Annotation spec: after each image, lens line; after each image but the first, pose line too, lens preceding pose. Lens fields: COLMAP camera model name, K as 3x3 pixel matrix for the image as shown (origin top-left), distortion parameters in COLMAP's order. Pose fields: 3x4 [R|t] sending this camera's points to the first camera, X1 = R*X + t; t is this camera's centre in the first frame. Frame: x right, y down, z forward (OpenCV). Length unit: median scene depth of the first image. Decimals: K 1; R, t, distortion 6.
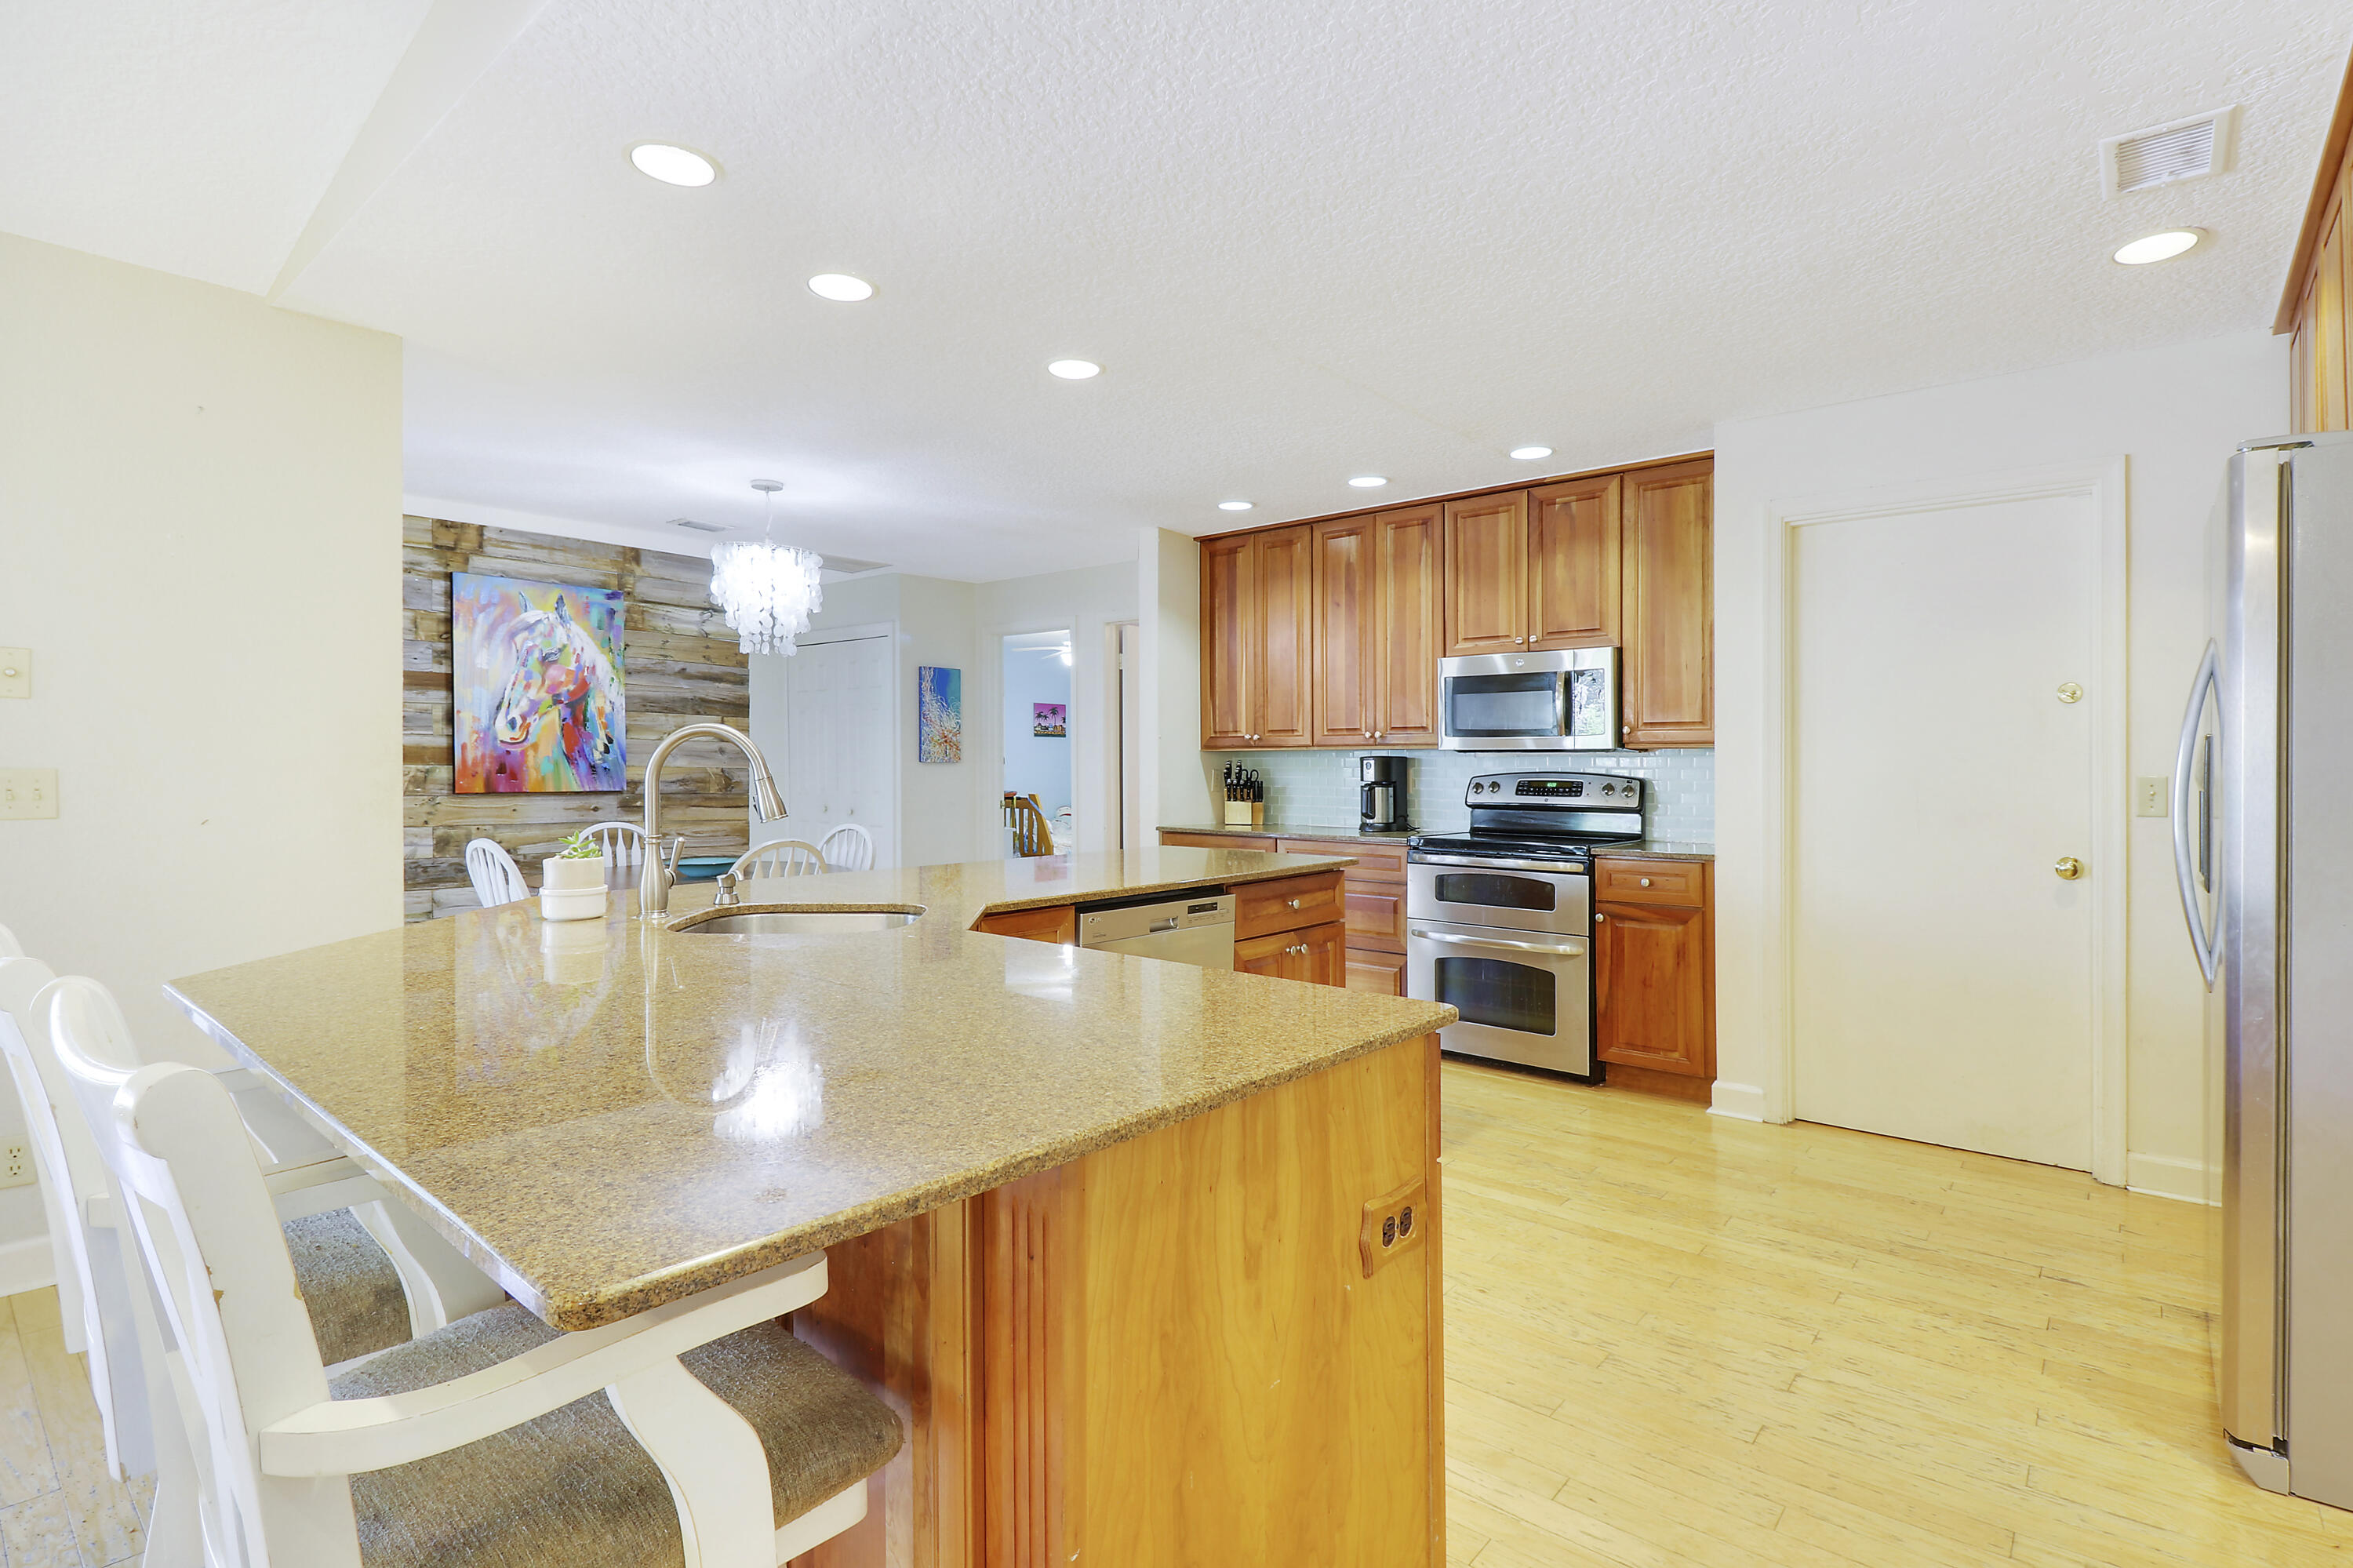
lens RADIAL K [[1123.4, 0, 1169.2], [0, 1123.4, 755.5], [0, 0, 1]] dist [-0.008086, -0.004084]
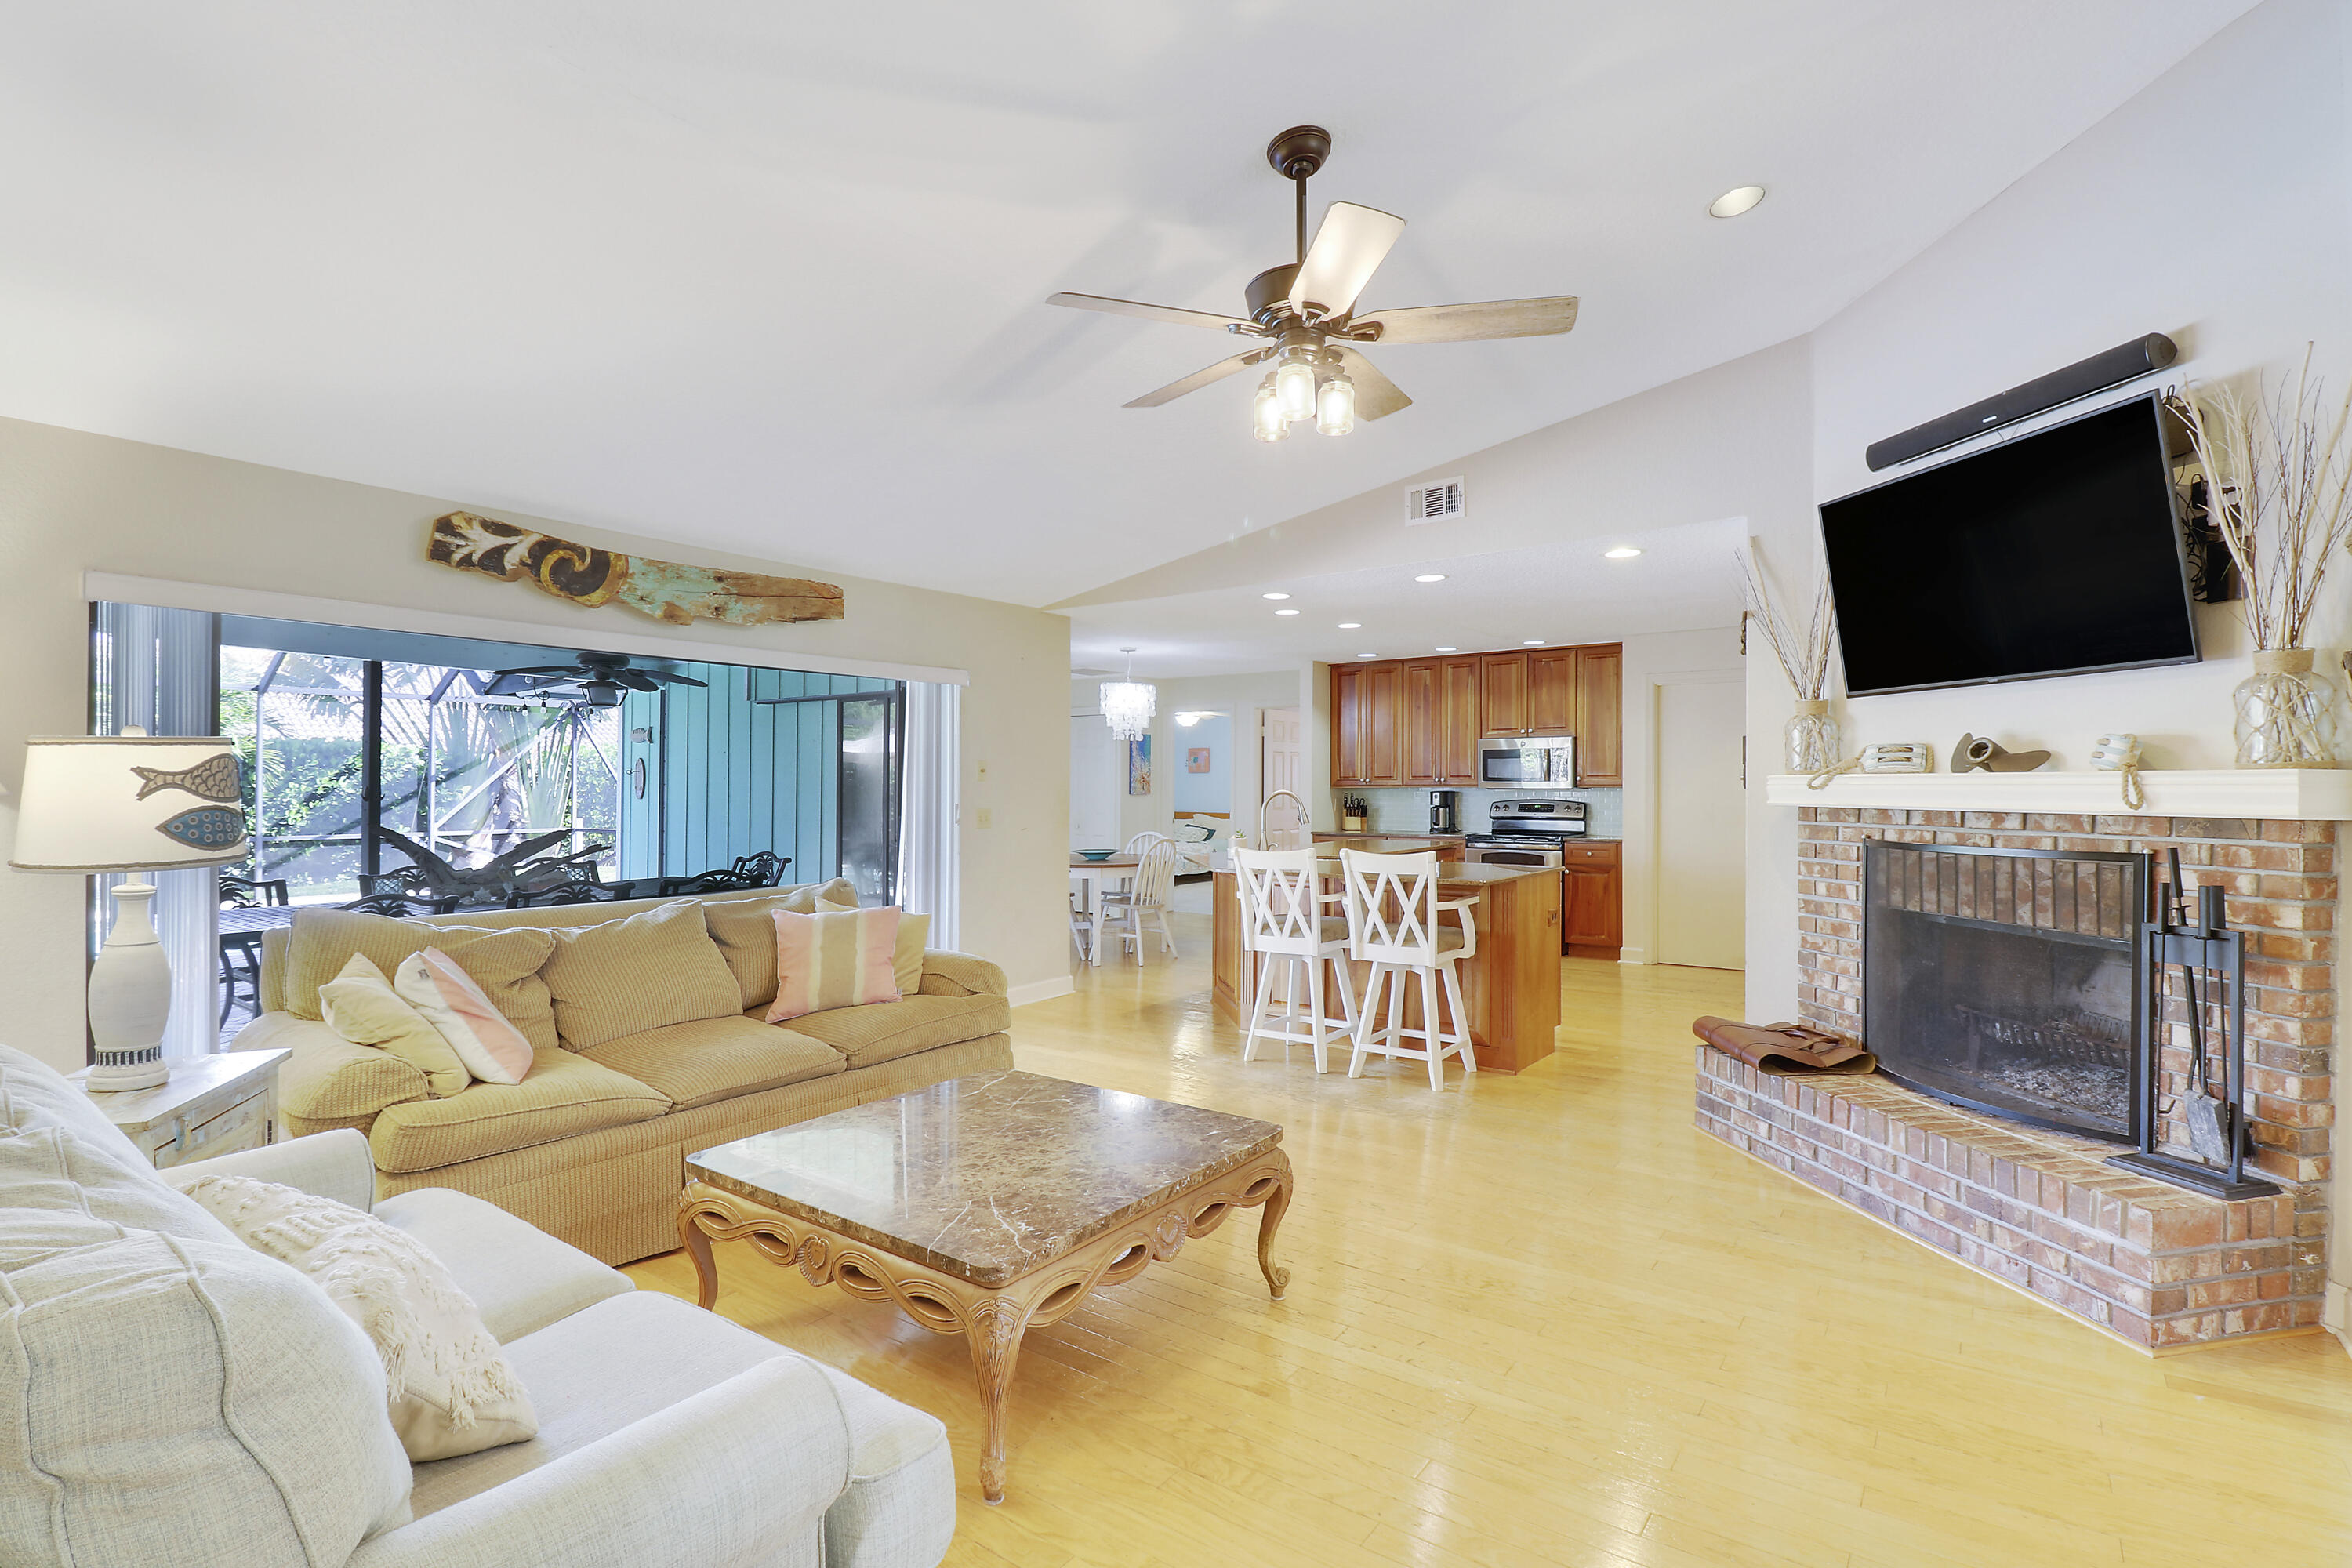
lens RADIAL K [[1122.9, 0, 1154.0], [0, 1122.9, 803.5], [0, 0, 1]] dist [-0.008086, -0.004084]
pose [[0.997837, -0.008743, 0.065147, -0.414079], [0.007086, 0.999647, 0.025618, -0.030485], [-0.065348, -0.025101, 0.997547, -0.817723]]
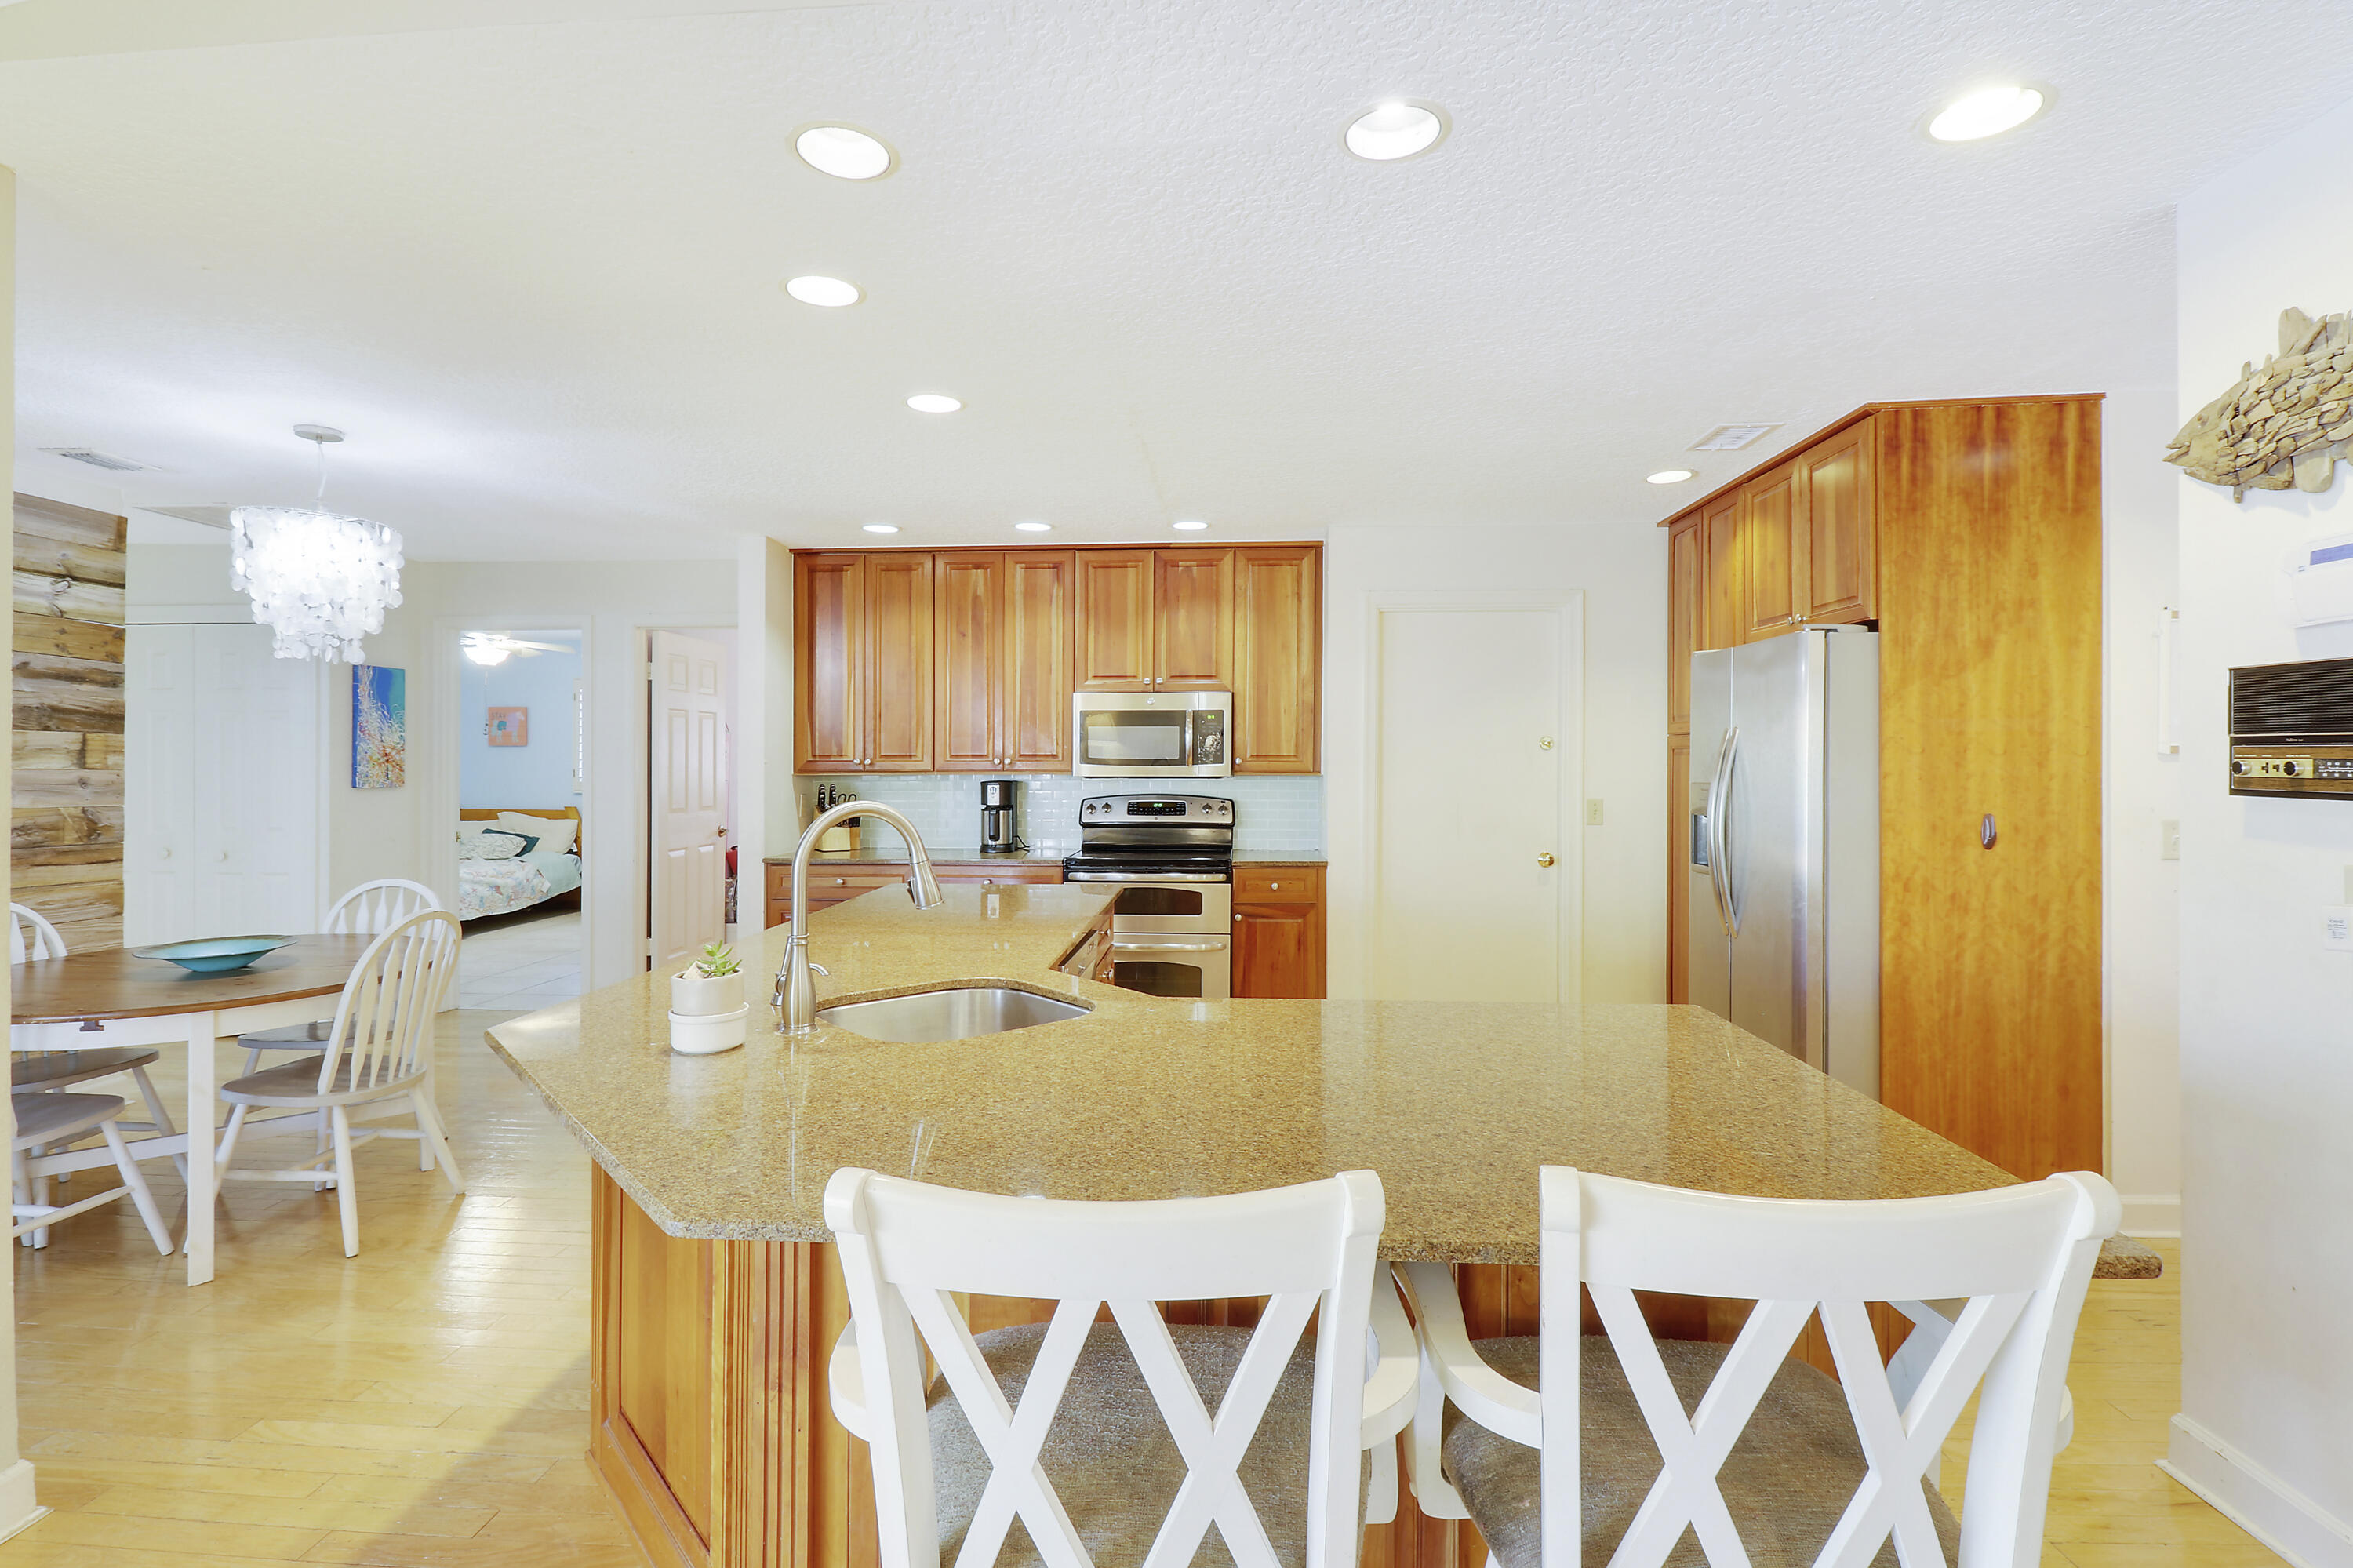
lens RADIAL K [[1123.4, 0, 1171.6], [0, 1123.4, 762.5], [0, 0, 1]] dist [-0.008086, -0.004084]
pose [[0.797932, -0.005836, 0.602719, -0.335624], [-0.001215, 0.999936, 0.011291, -0.030096], [-0.602746, -0.009742, 0.797874, 0.064212]]
